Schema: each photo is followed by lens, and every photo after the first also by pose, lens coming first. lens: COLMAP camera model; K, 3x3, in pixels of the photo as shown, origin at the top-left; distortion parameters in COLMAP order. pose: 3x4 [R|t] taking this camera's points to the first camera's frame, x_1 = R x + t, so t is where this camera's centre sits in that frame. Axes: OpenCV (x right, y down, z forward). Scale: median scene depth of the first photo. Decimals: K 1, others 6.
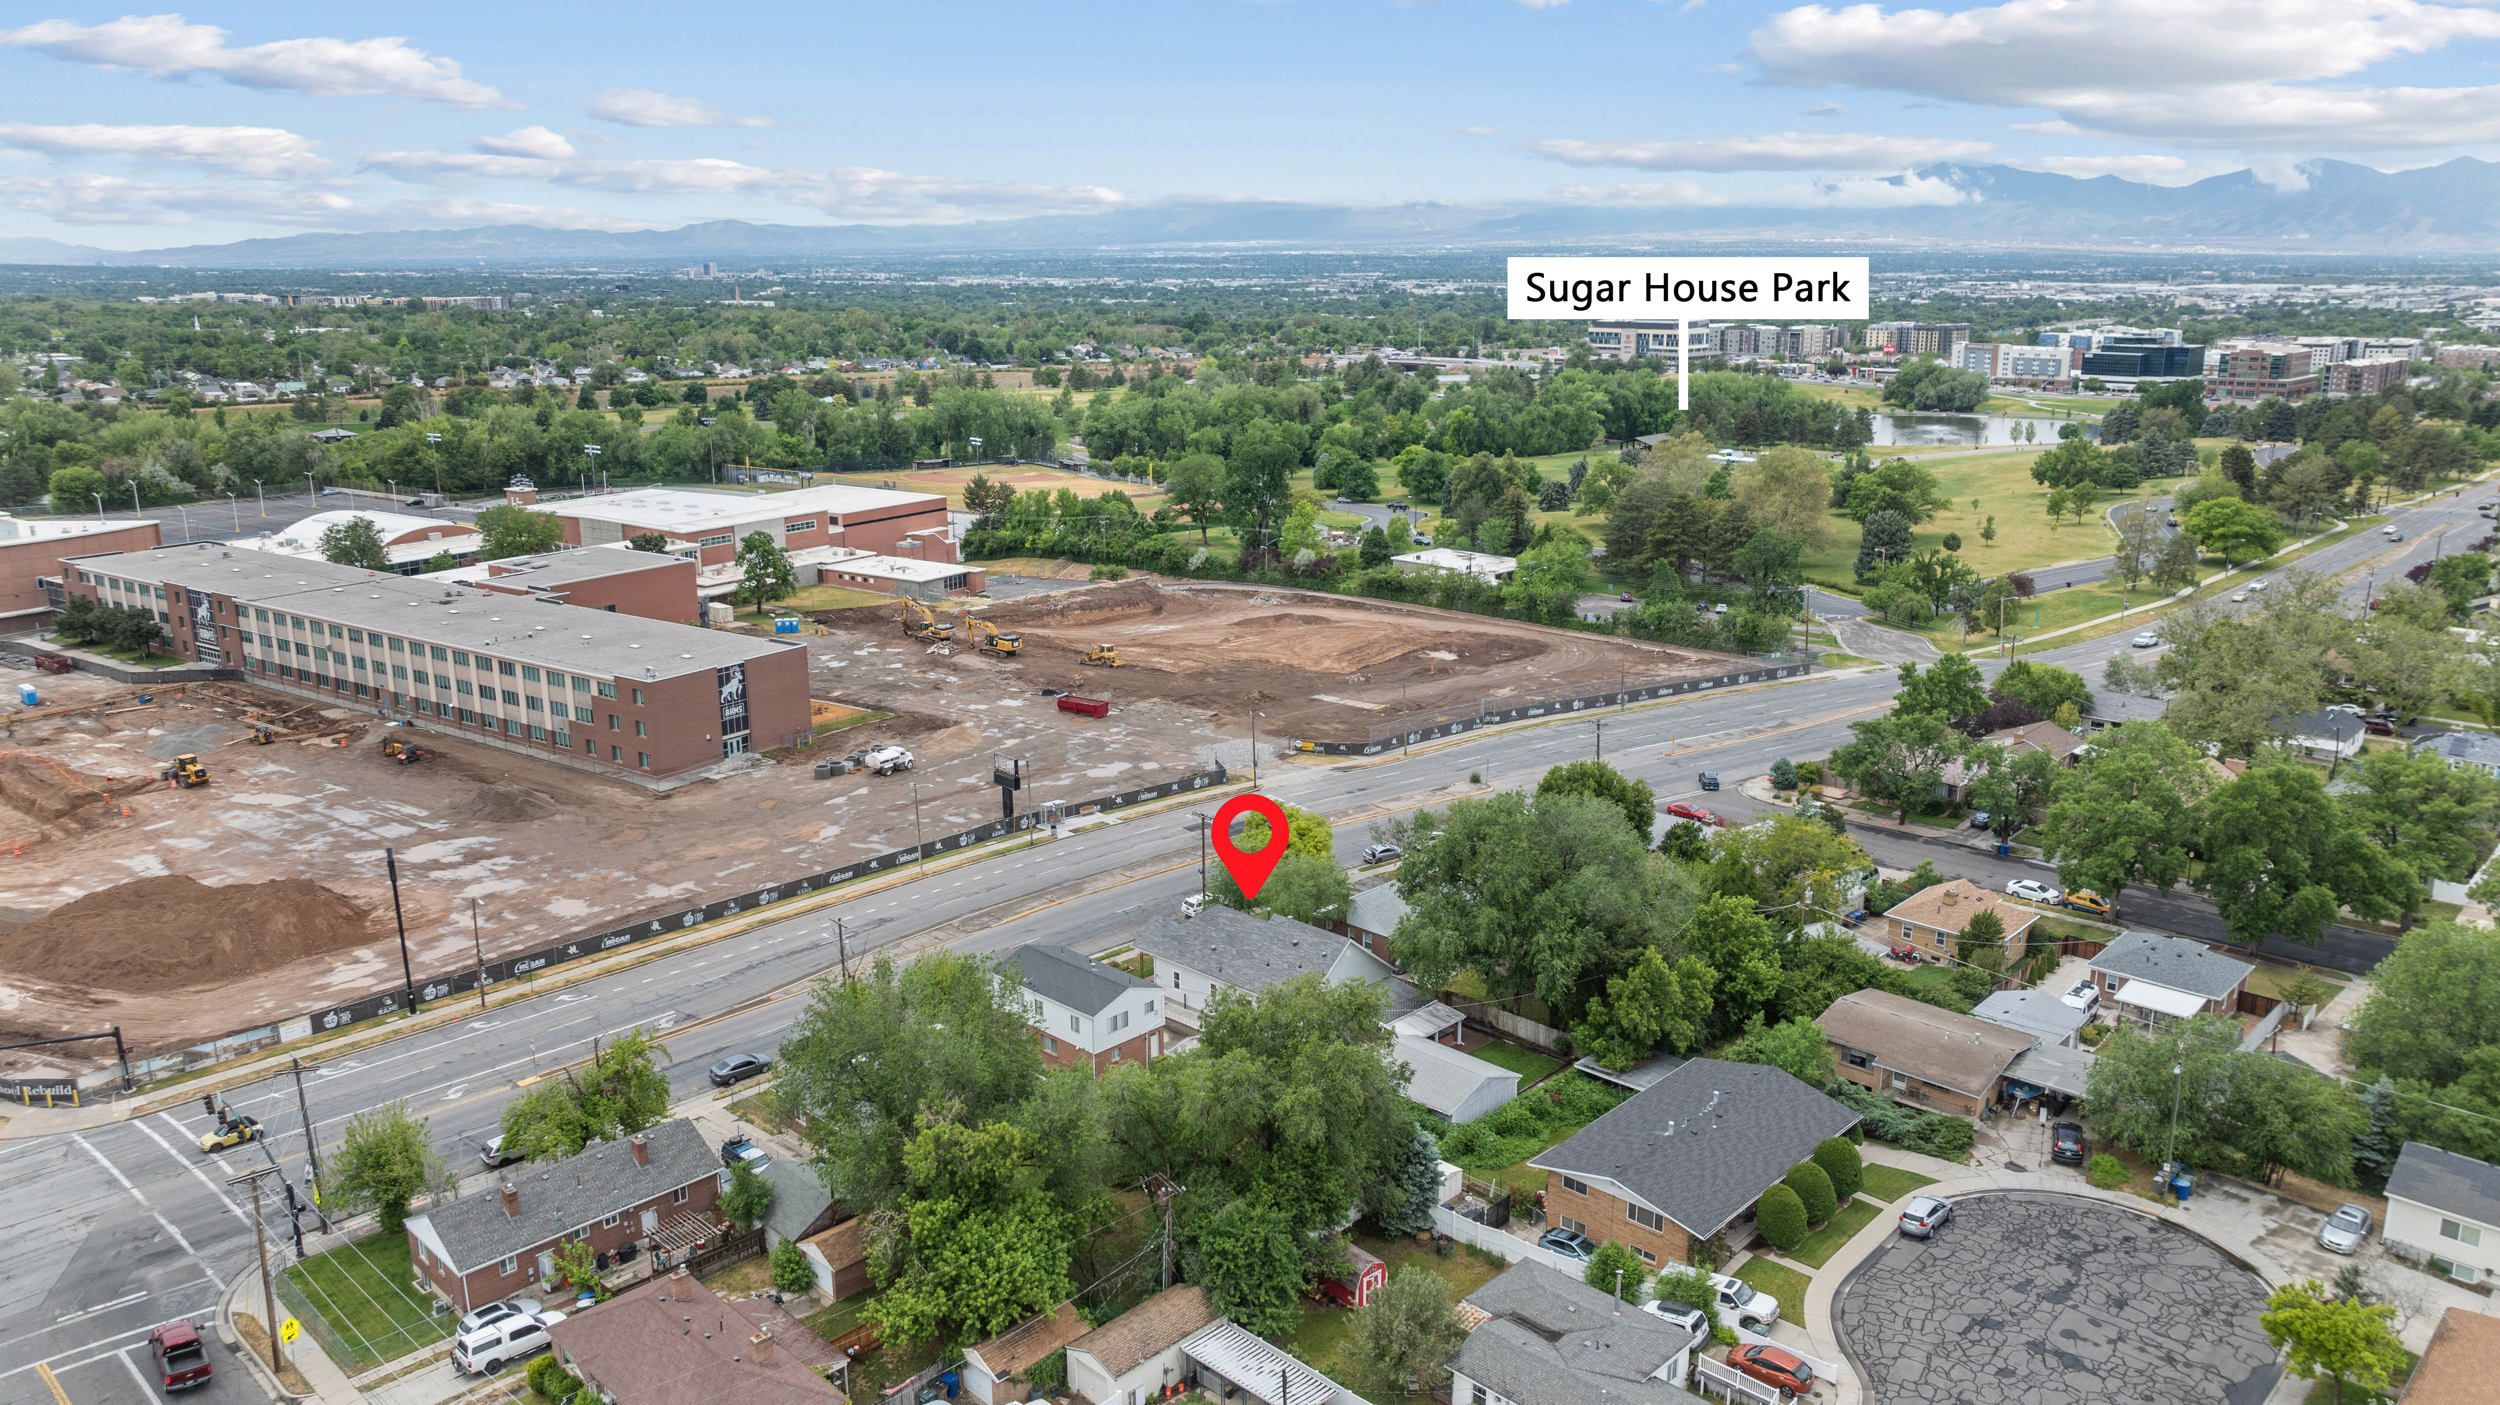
lens RADIAL K [[1713.4, 0, 1229.5], [0, 1713.4, 873.9], [0, 0, 1]] dist [-0.004655, 0.000039]
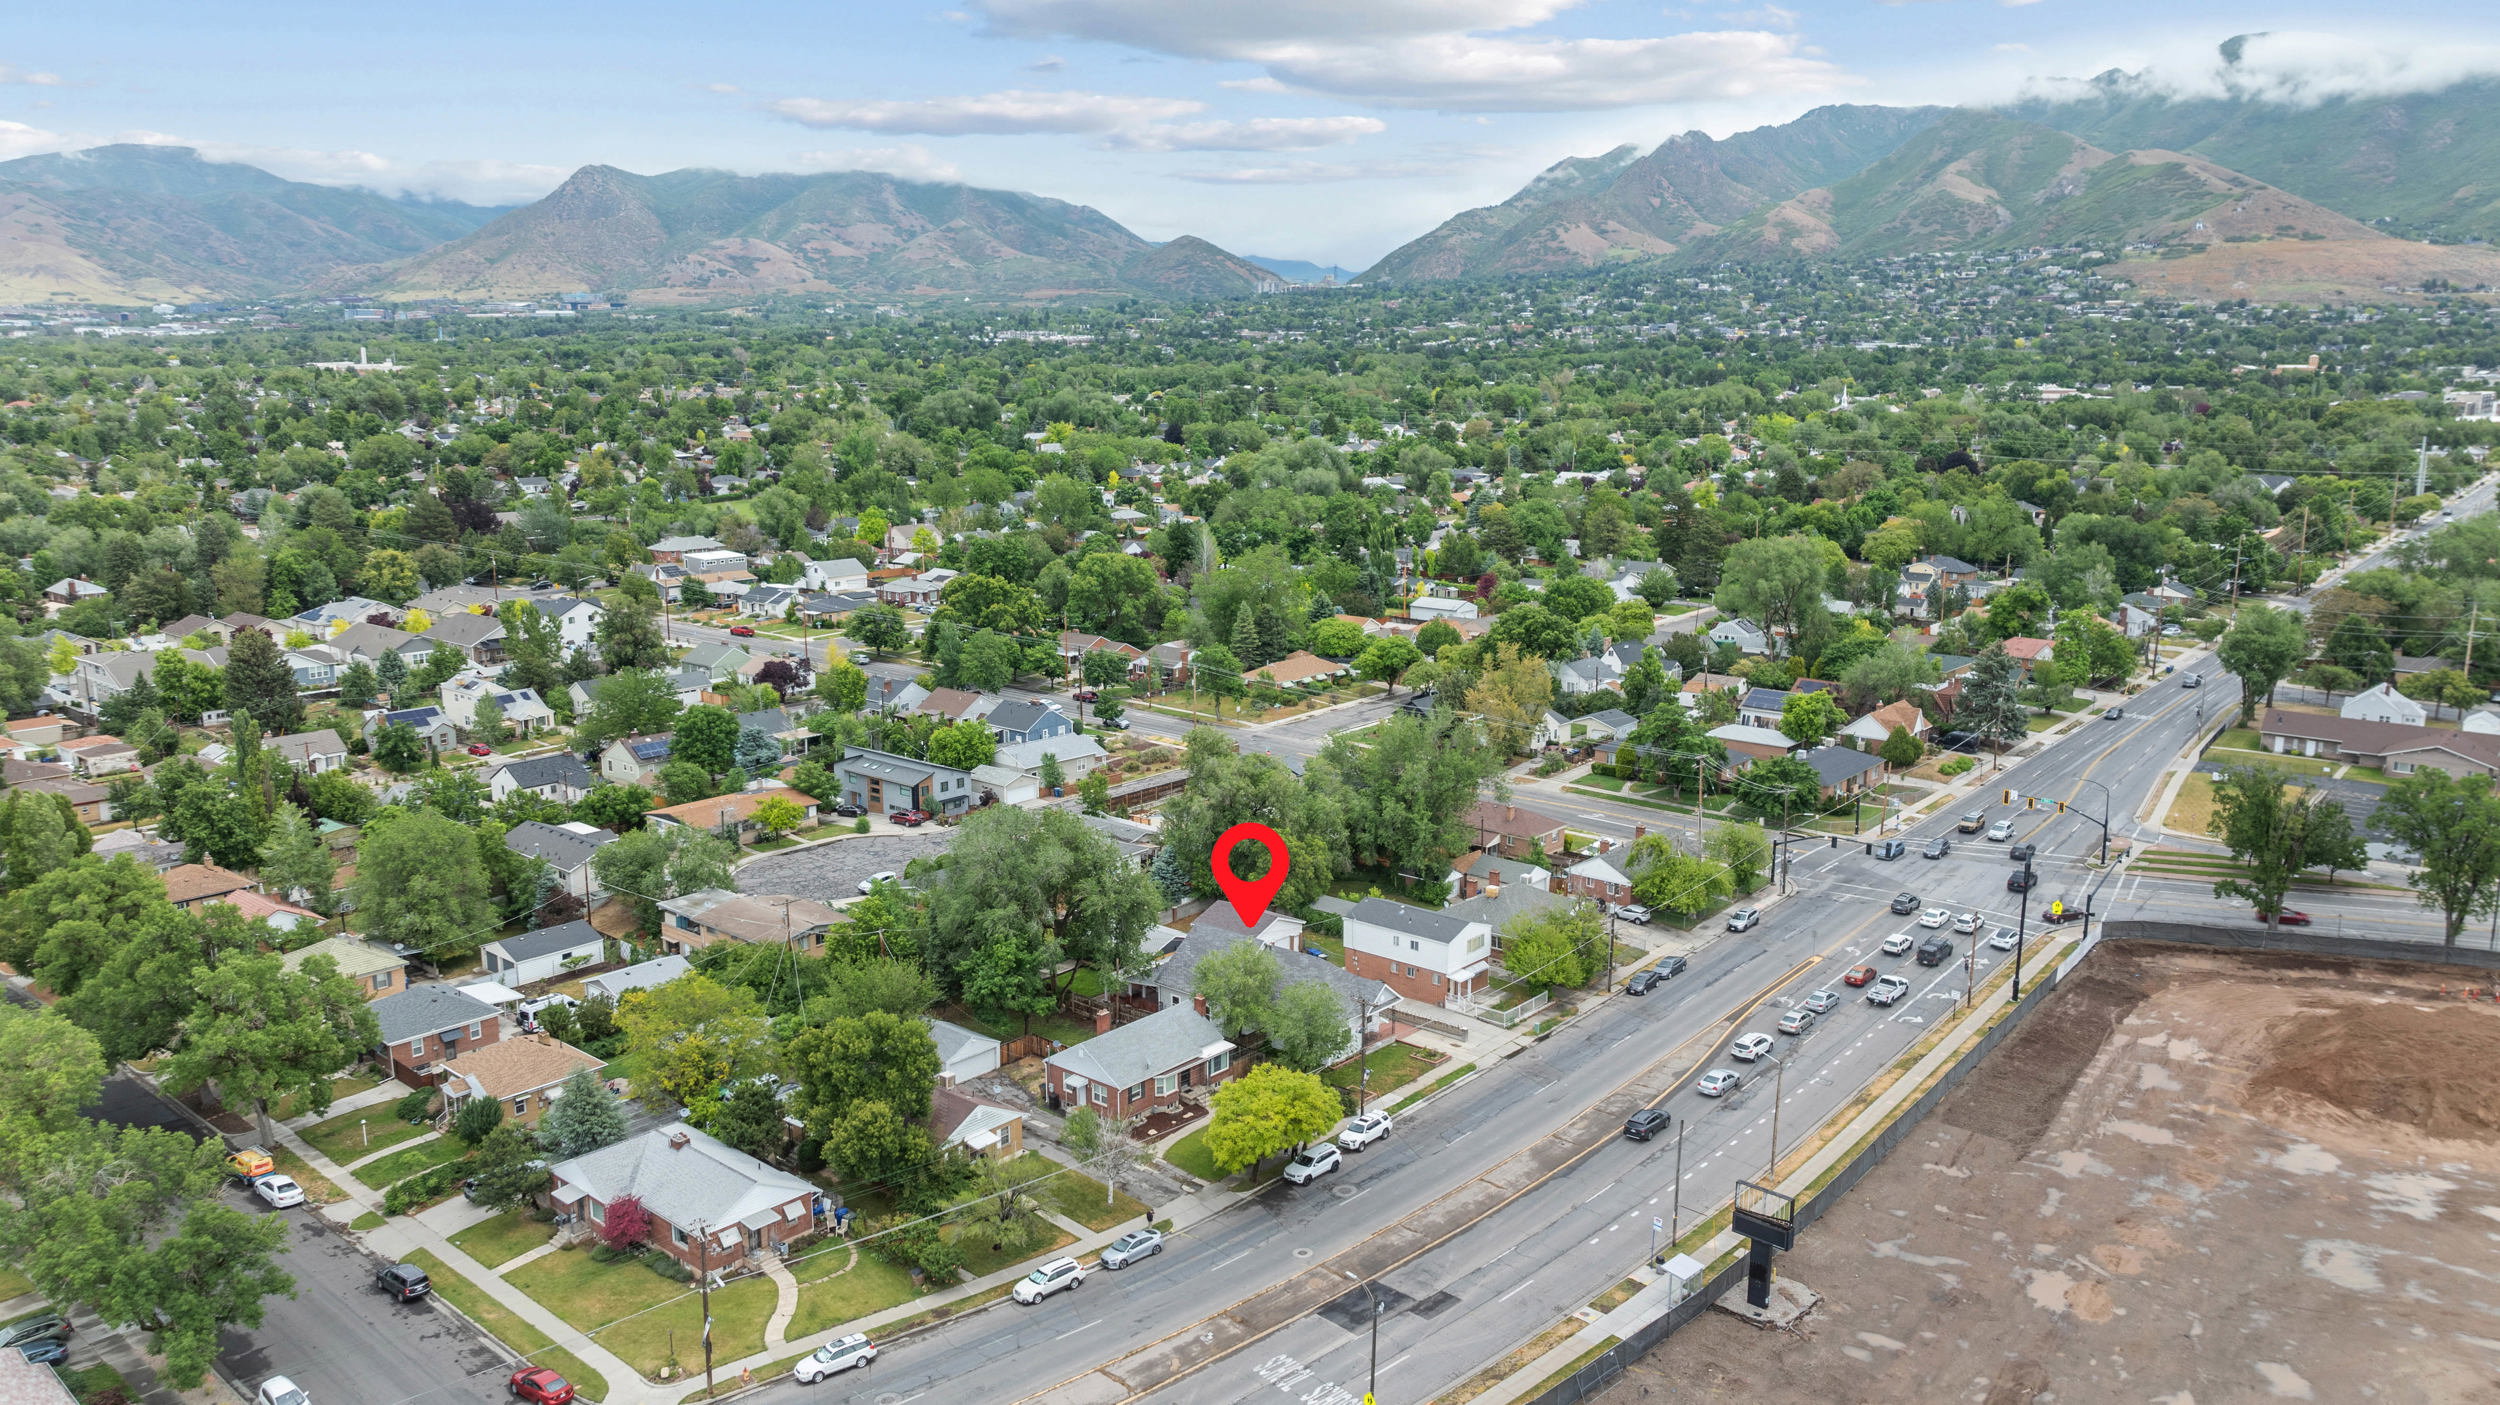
lens RADIAL K [[1758.7, 0, 1250.0], [0, 1758.7, 702.5], [0, 0, 1]] dist [-0.043240, 0.059102]
pose [[-0.996717, 0.020262, -0.078391, 0.082577], [-0.023541, 0.853833, 0.520014, -0.478331], [0.077469, 0.520152, -0.850553, 1.296457]]
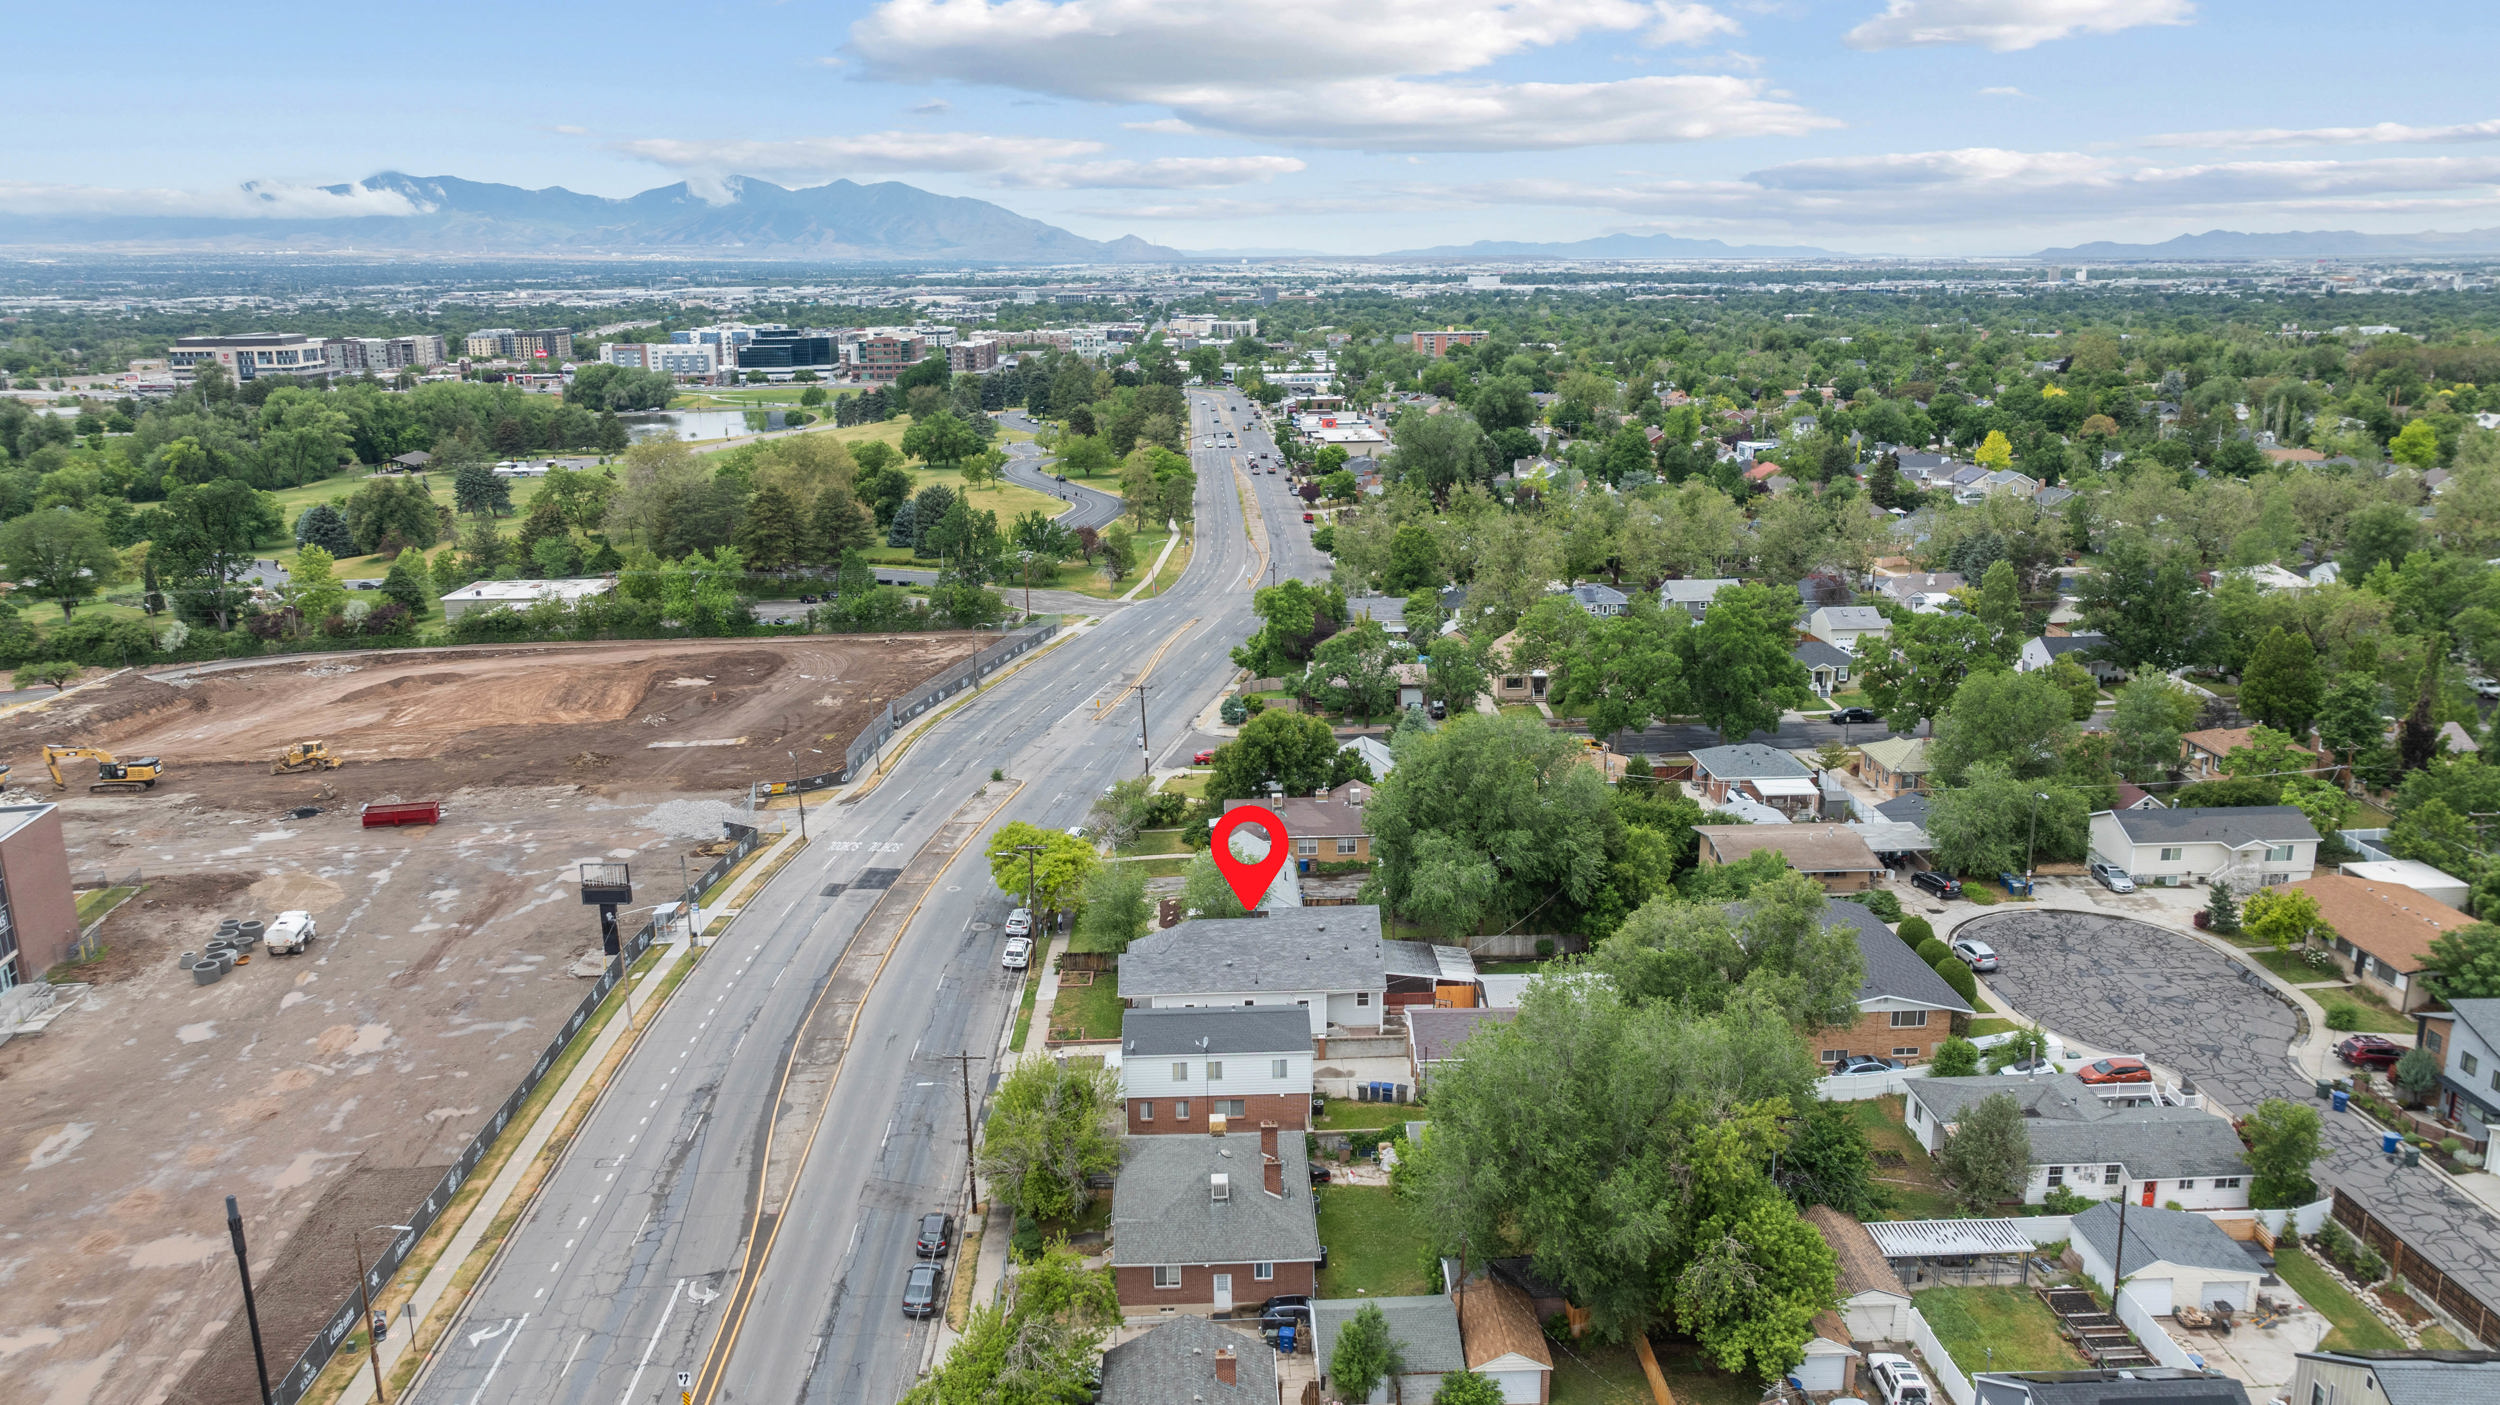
lens RADIAL K [[1773.6, 0, 1246.6], [0, 1773.6, 828.7], [0, 0, 1]] dist [-0.047568, 0.051371]
pose [[0.686083, -0.228692, 0.690644, -0.430613], [0.254770, 0.964722, 0.066359, -0.057448], [-0.681456, 0.130428, 0.720144, 0.225775]]
